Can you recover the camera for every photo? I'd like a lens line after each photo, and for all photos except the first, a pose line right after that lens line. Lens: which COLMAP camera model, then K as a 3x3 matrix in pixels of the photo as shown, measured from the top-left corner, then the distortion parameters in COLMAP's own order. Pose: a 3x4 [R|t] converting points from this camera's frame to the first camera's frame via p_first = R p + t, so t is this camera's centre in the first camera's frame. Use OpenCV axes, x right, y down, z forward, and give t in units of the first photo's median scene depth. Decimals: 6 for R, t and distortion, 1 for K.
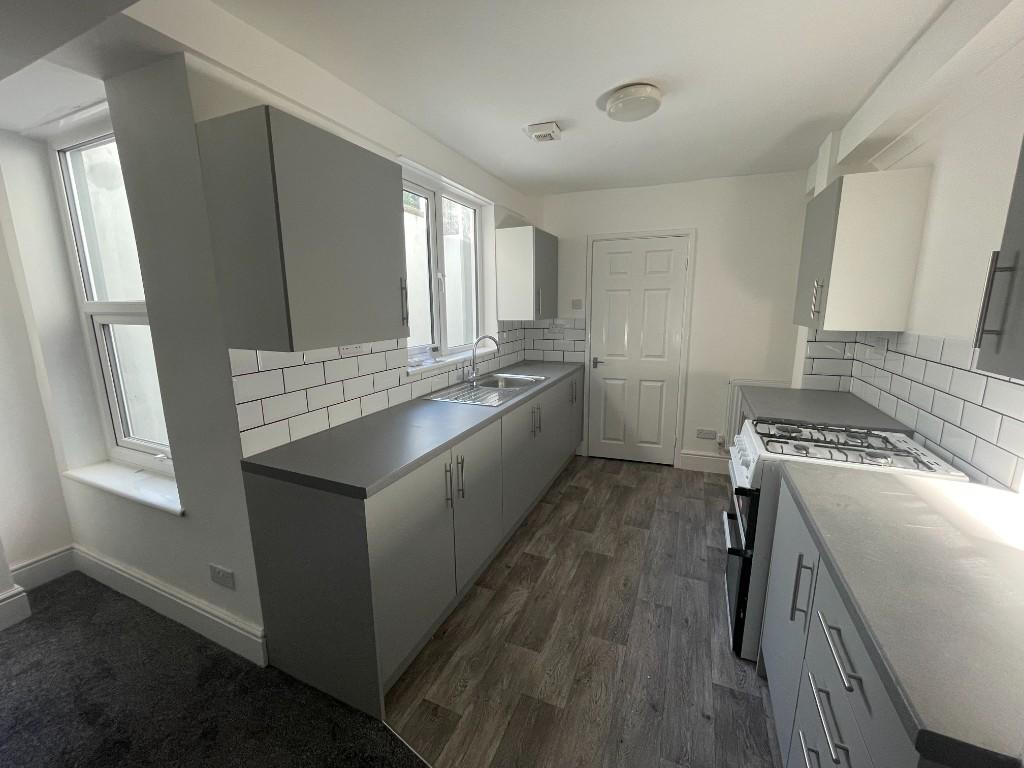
lens RADIAL K [[412.0, 0, 512.3], [0, 412.0, 384.9], [0, 0, 1]] dist [-0.003613, 0.000586]
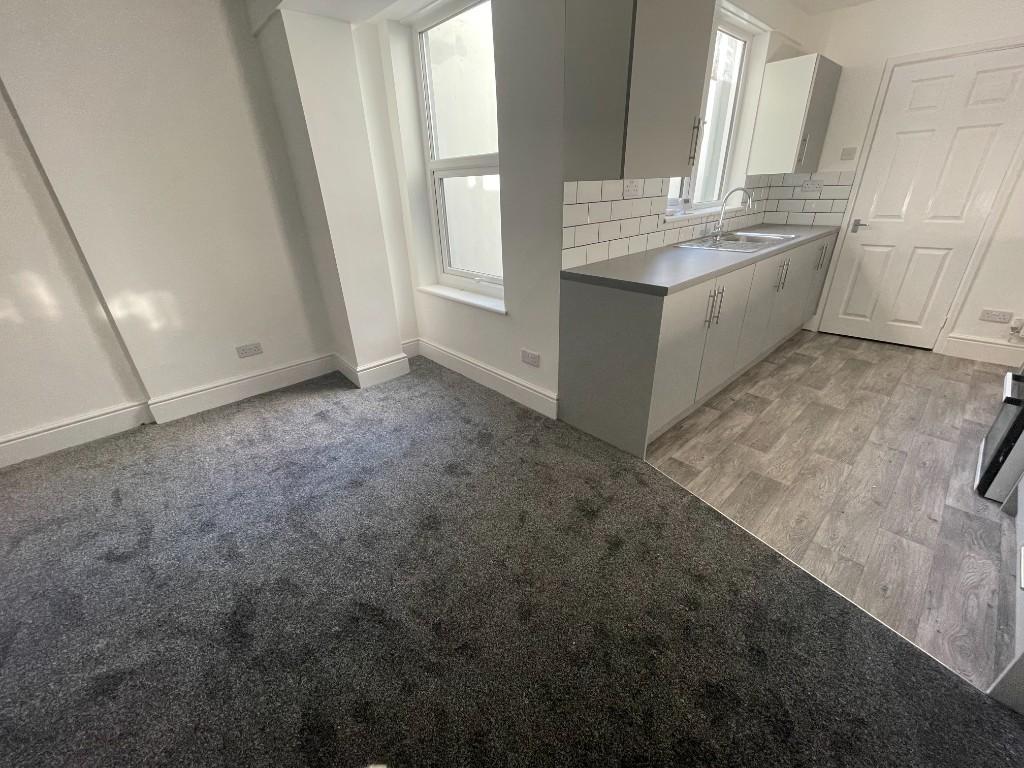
lens RADIAL K [[412.0, 0, 513.2], [0, 412.0, 383.7], [0, 0, 1]] dist [-0.003613, 0.000586]
pose [[0.914896, 0.154472, -0.372966, -0.160421], [-0.052965, 0.961839, 0.268441, 0.131216], [0.400200, -0.225842, 0.888164, -0.280224]]
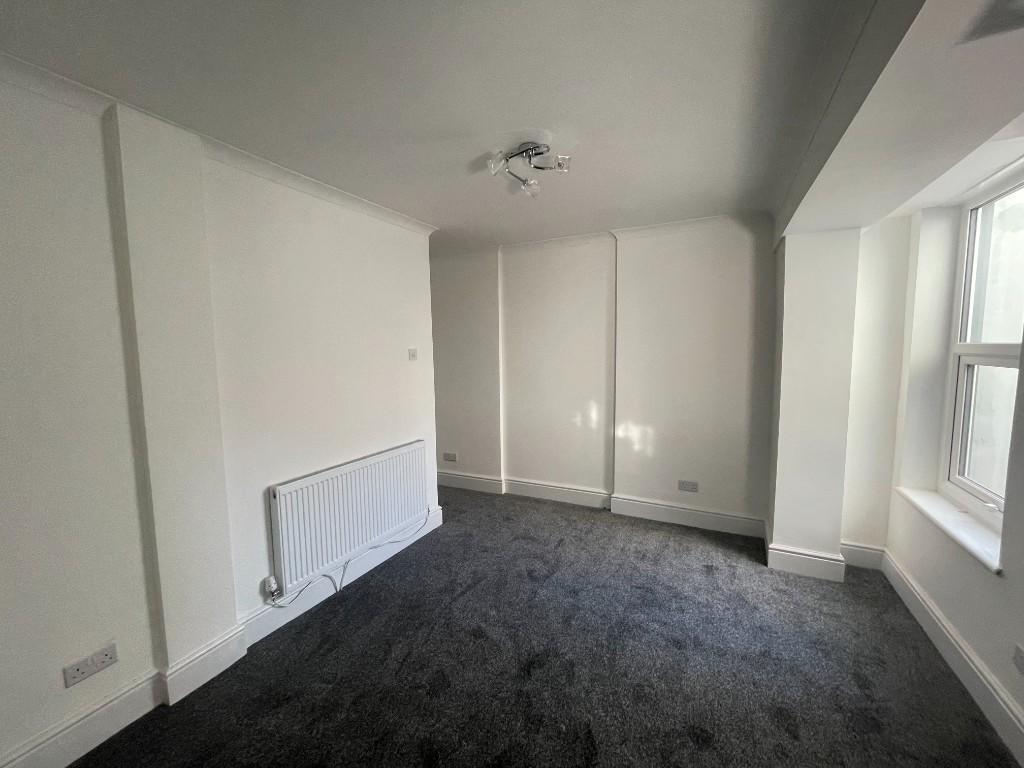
lens RADIAL K [[412.0, 0, 511.3], [0, 412.0, 380.5], [0, 0, 1]] dist [-0.003613, 0.000586]
pose [[-0.049836, 0.091126, -0.994592, 0.104609], [-0.186222, 0.977518, 0.098893, 0.004963], [0.981243, 0.190143, -0.031746, -0.101026]]
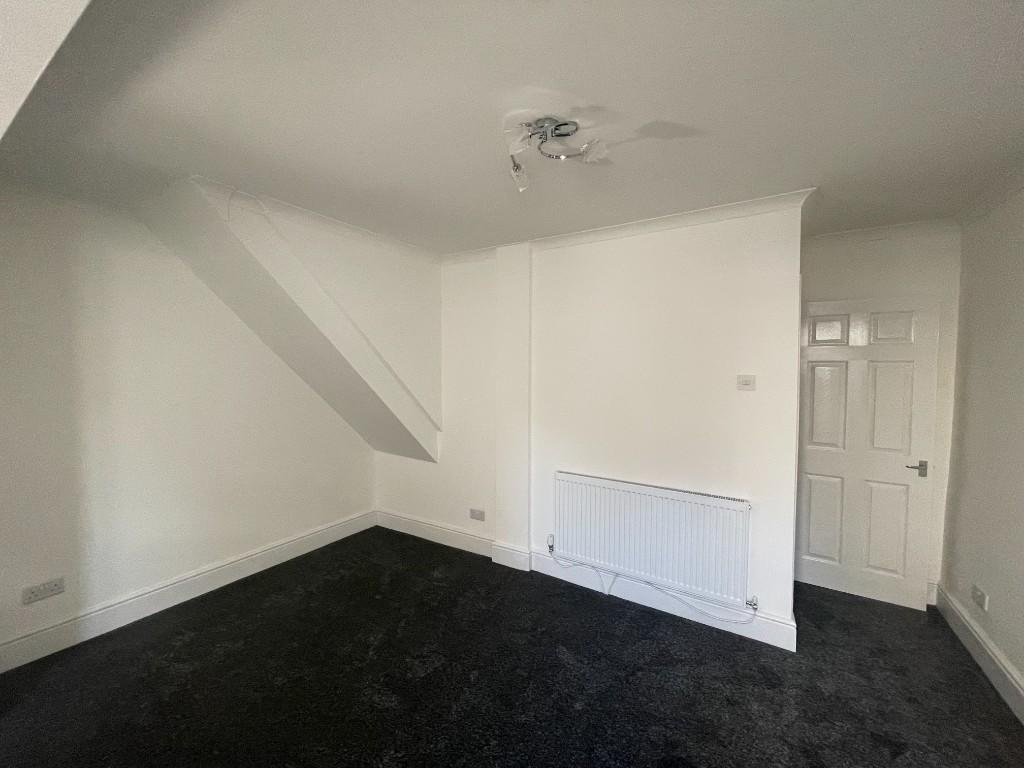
lens RADIAL K [[412.0, 0, 508.9], [0, 412.0, 382.2], [0, 0, 1]] dist [-0.003613, 0.000586]
pose [[-0.989308, -0.008208, 0.145607, -0.878852], [0.025250, 0.973697, 0.226443, -0.135800], [-0.143636, 0.227699, -0.963079, 0.618582]]
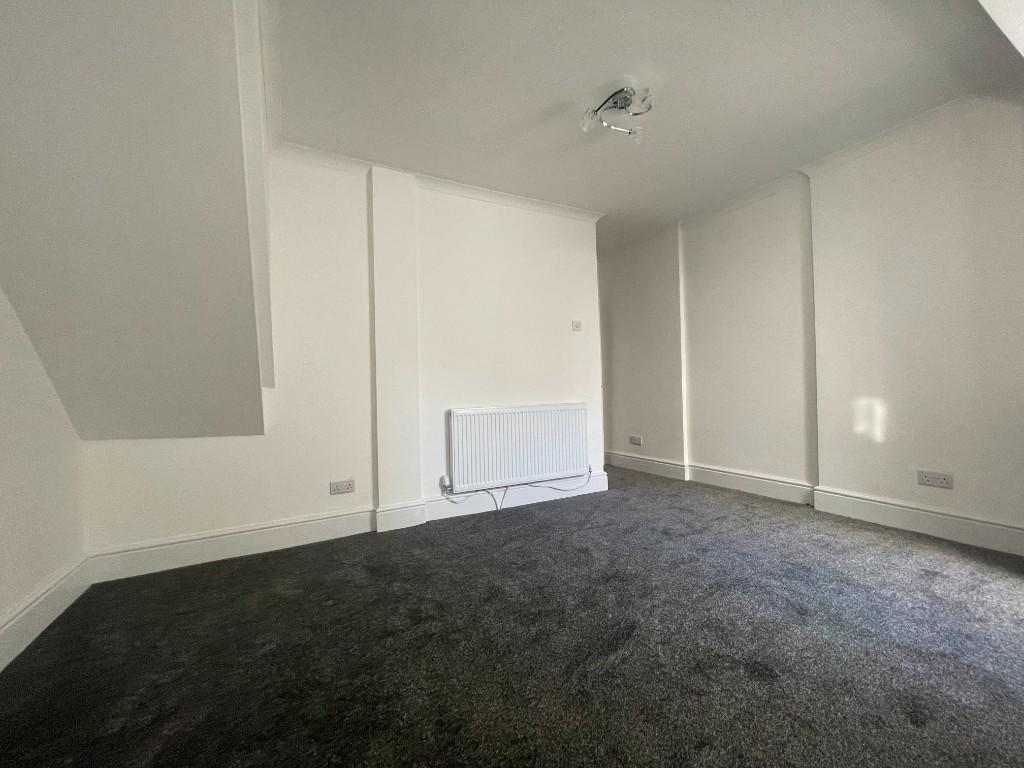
lens RADIAL K [[412.0, 0, 515.4], [0, 412.0, 382.5], [0, 0, 1]] dist [-0.003613, 0.000586]
pose [[-0.617521, 0.009367, -0.786498, 0.112416], [-0.128977, 0.985188, 0.113000, 0.191860], [0.775908, 0.171220, -0.607167, 0.339936]]
